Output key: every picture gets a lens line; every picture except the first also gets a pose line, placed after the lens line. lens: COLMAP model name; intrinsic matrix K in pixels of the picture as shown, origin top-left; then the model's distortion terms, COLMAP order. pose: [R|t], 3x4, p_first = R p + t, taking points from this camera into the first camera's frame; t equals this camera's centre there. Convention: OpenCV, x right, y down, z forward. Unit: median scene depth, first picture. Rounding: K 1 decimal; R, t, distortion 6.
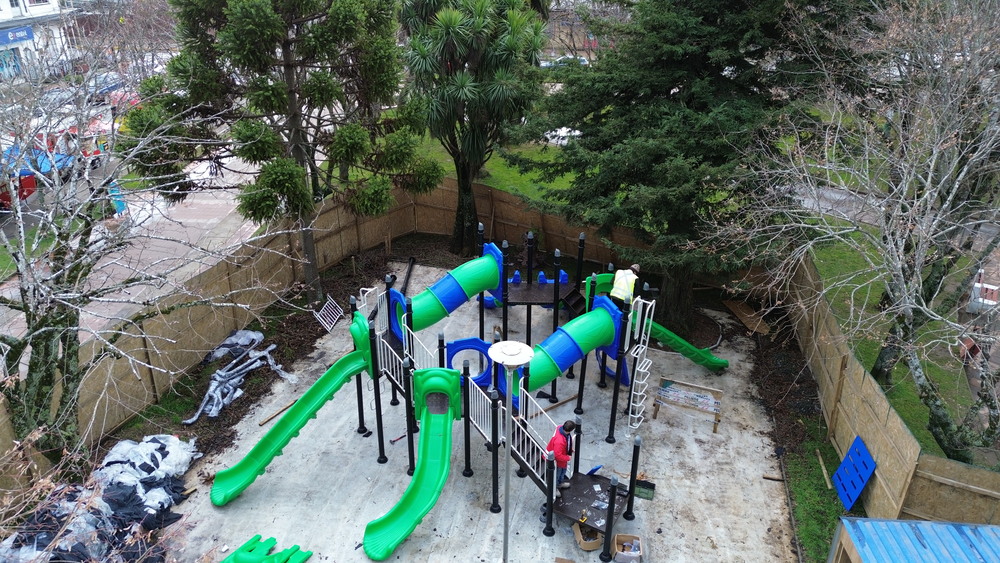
lens RADIAL K [[705.4, 0, 500.0], [0, 705.4, 281.5], [0, 0, 1]] dist [0.072684, -0.064608]
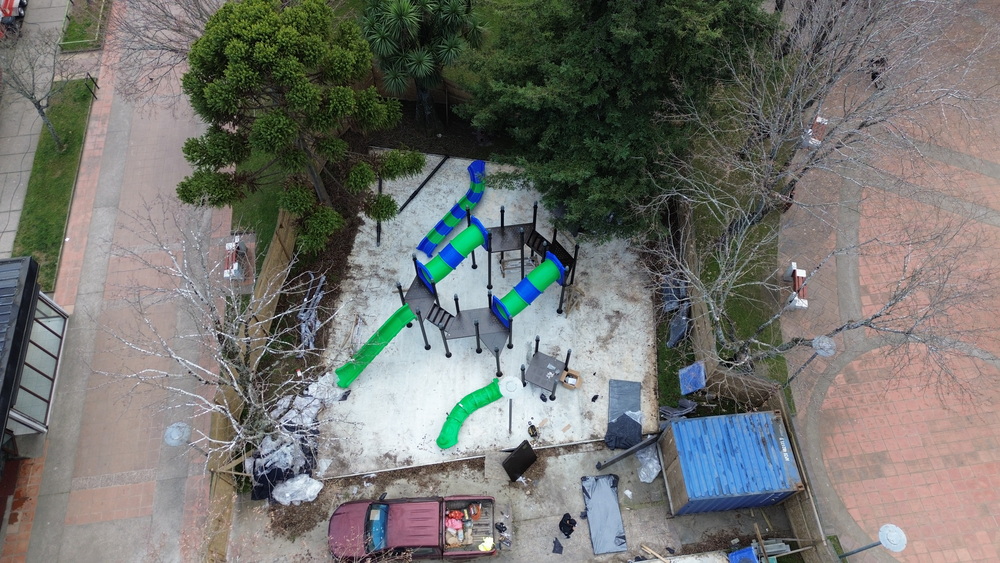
lens RADIAL K [[696.7, 0, 500.0], [0, 696.7, 281.5], [0, 0, 1]] dist [0.081341, -0.069995]
pose [[0.987432, -0.146902, 0.058294, -0.058064], [0.084790, 0.803668, 0.589007, -0.854694], [-0.133375, -0.576661, 0.806023, -0.247148]]
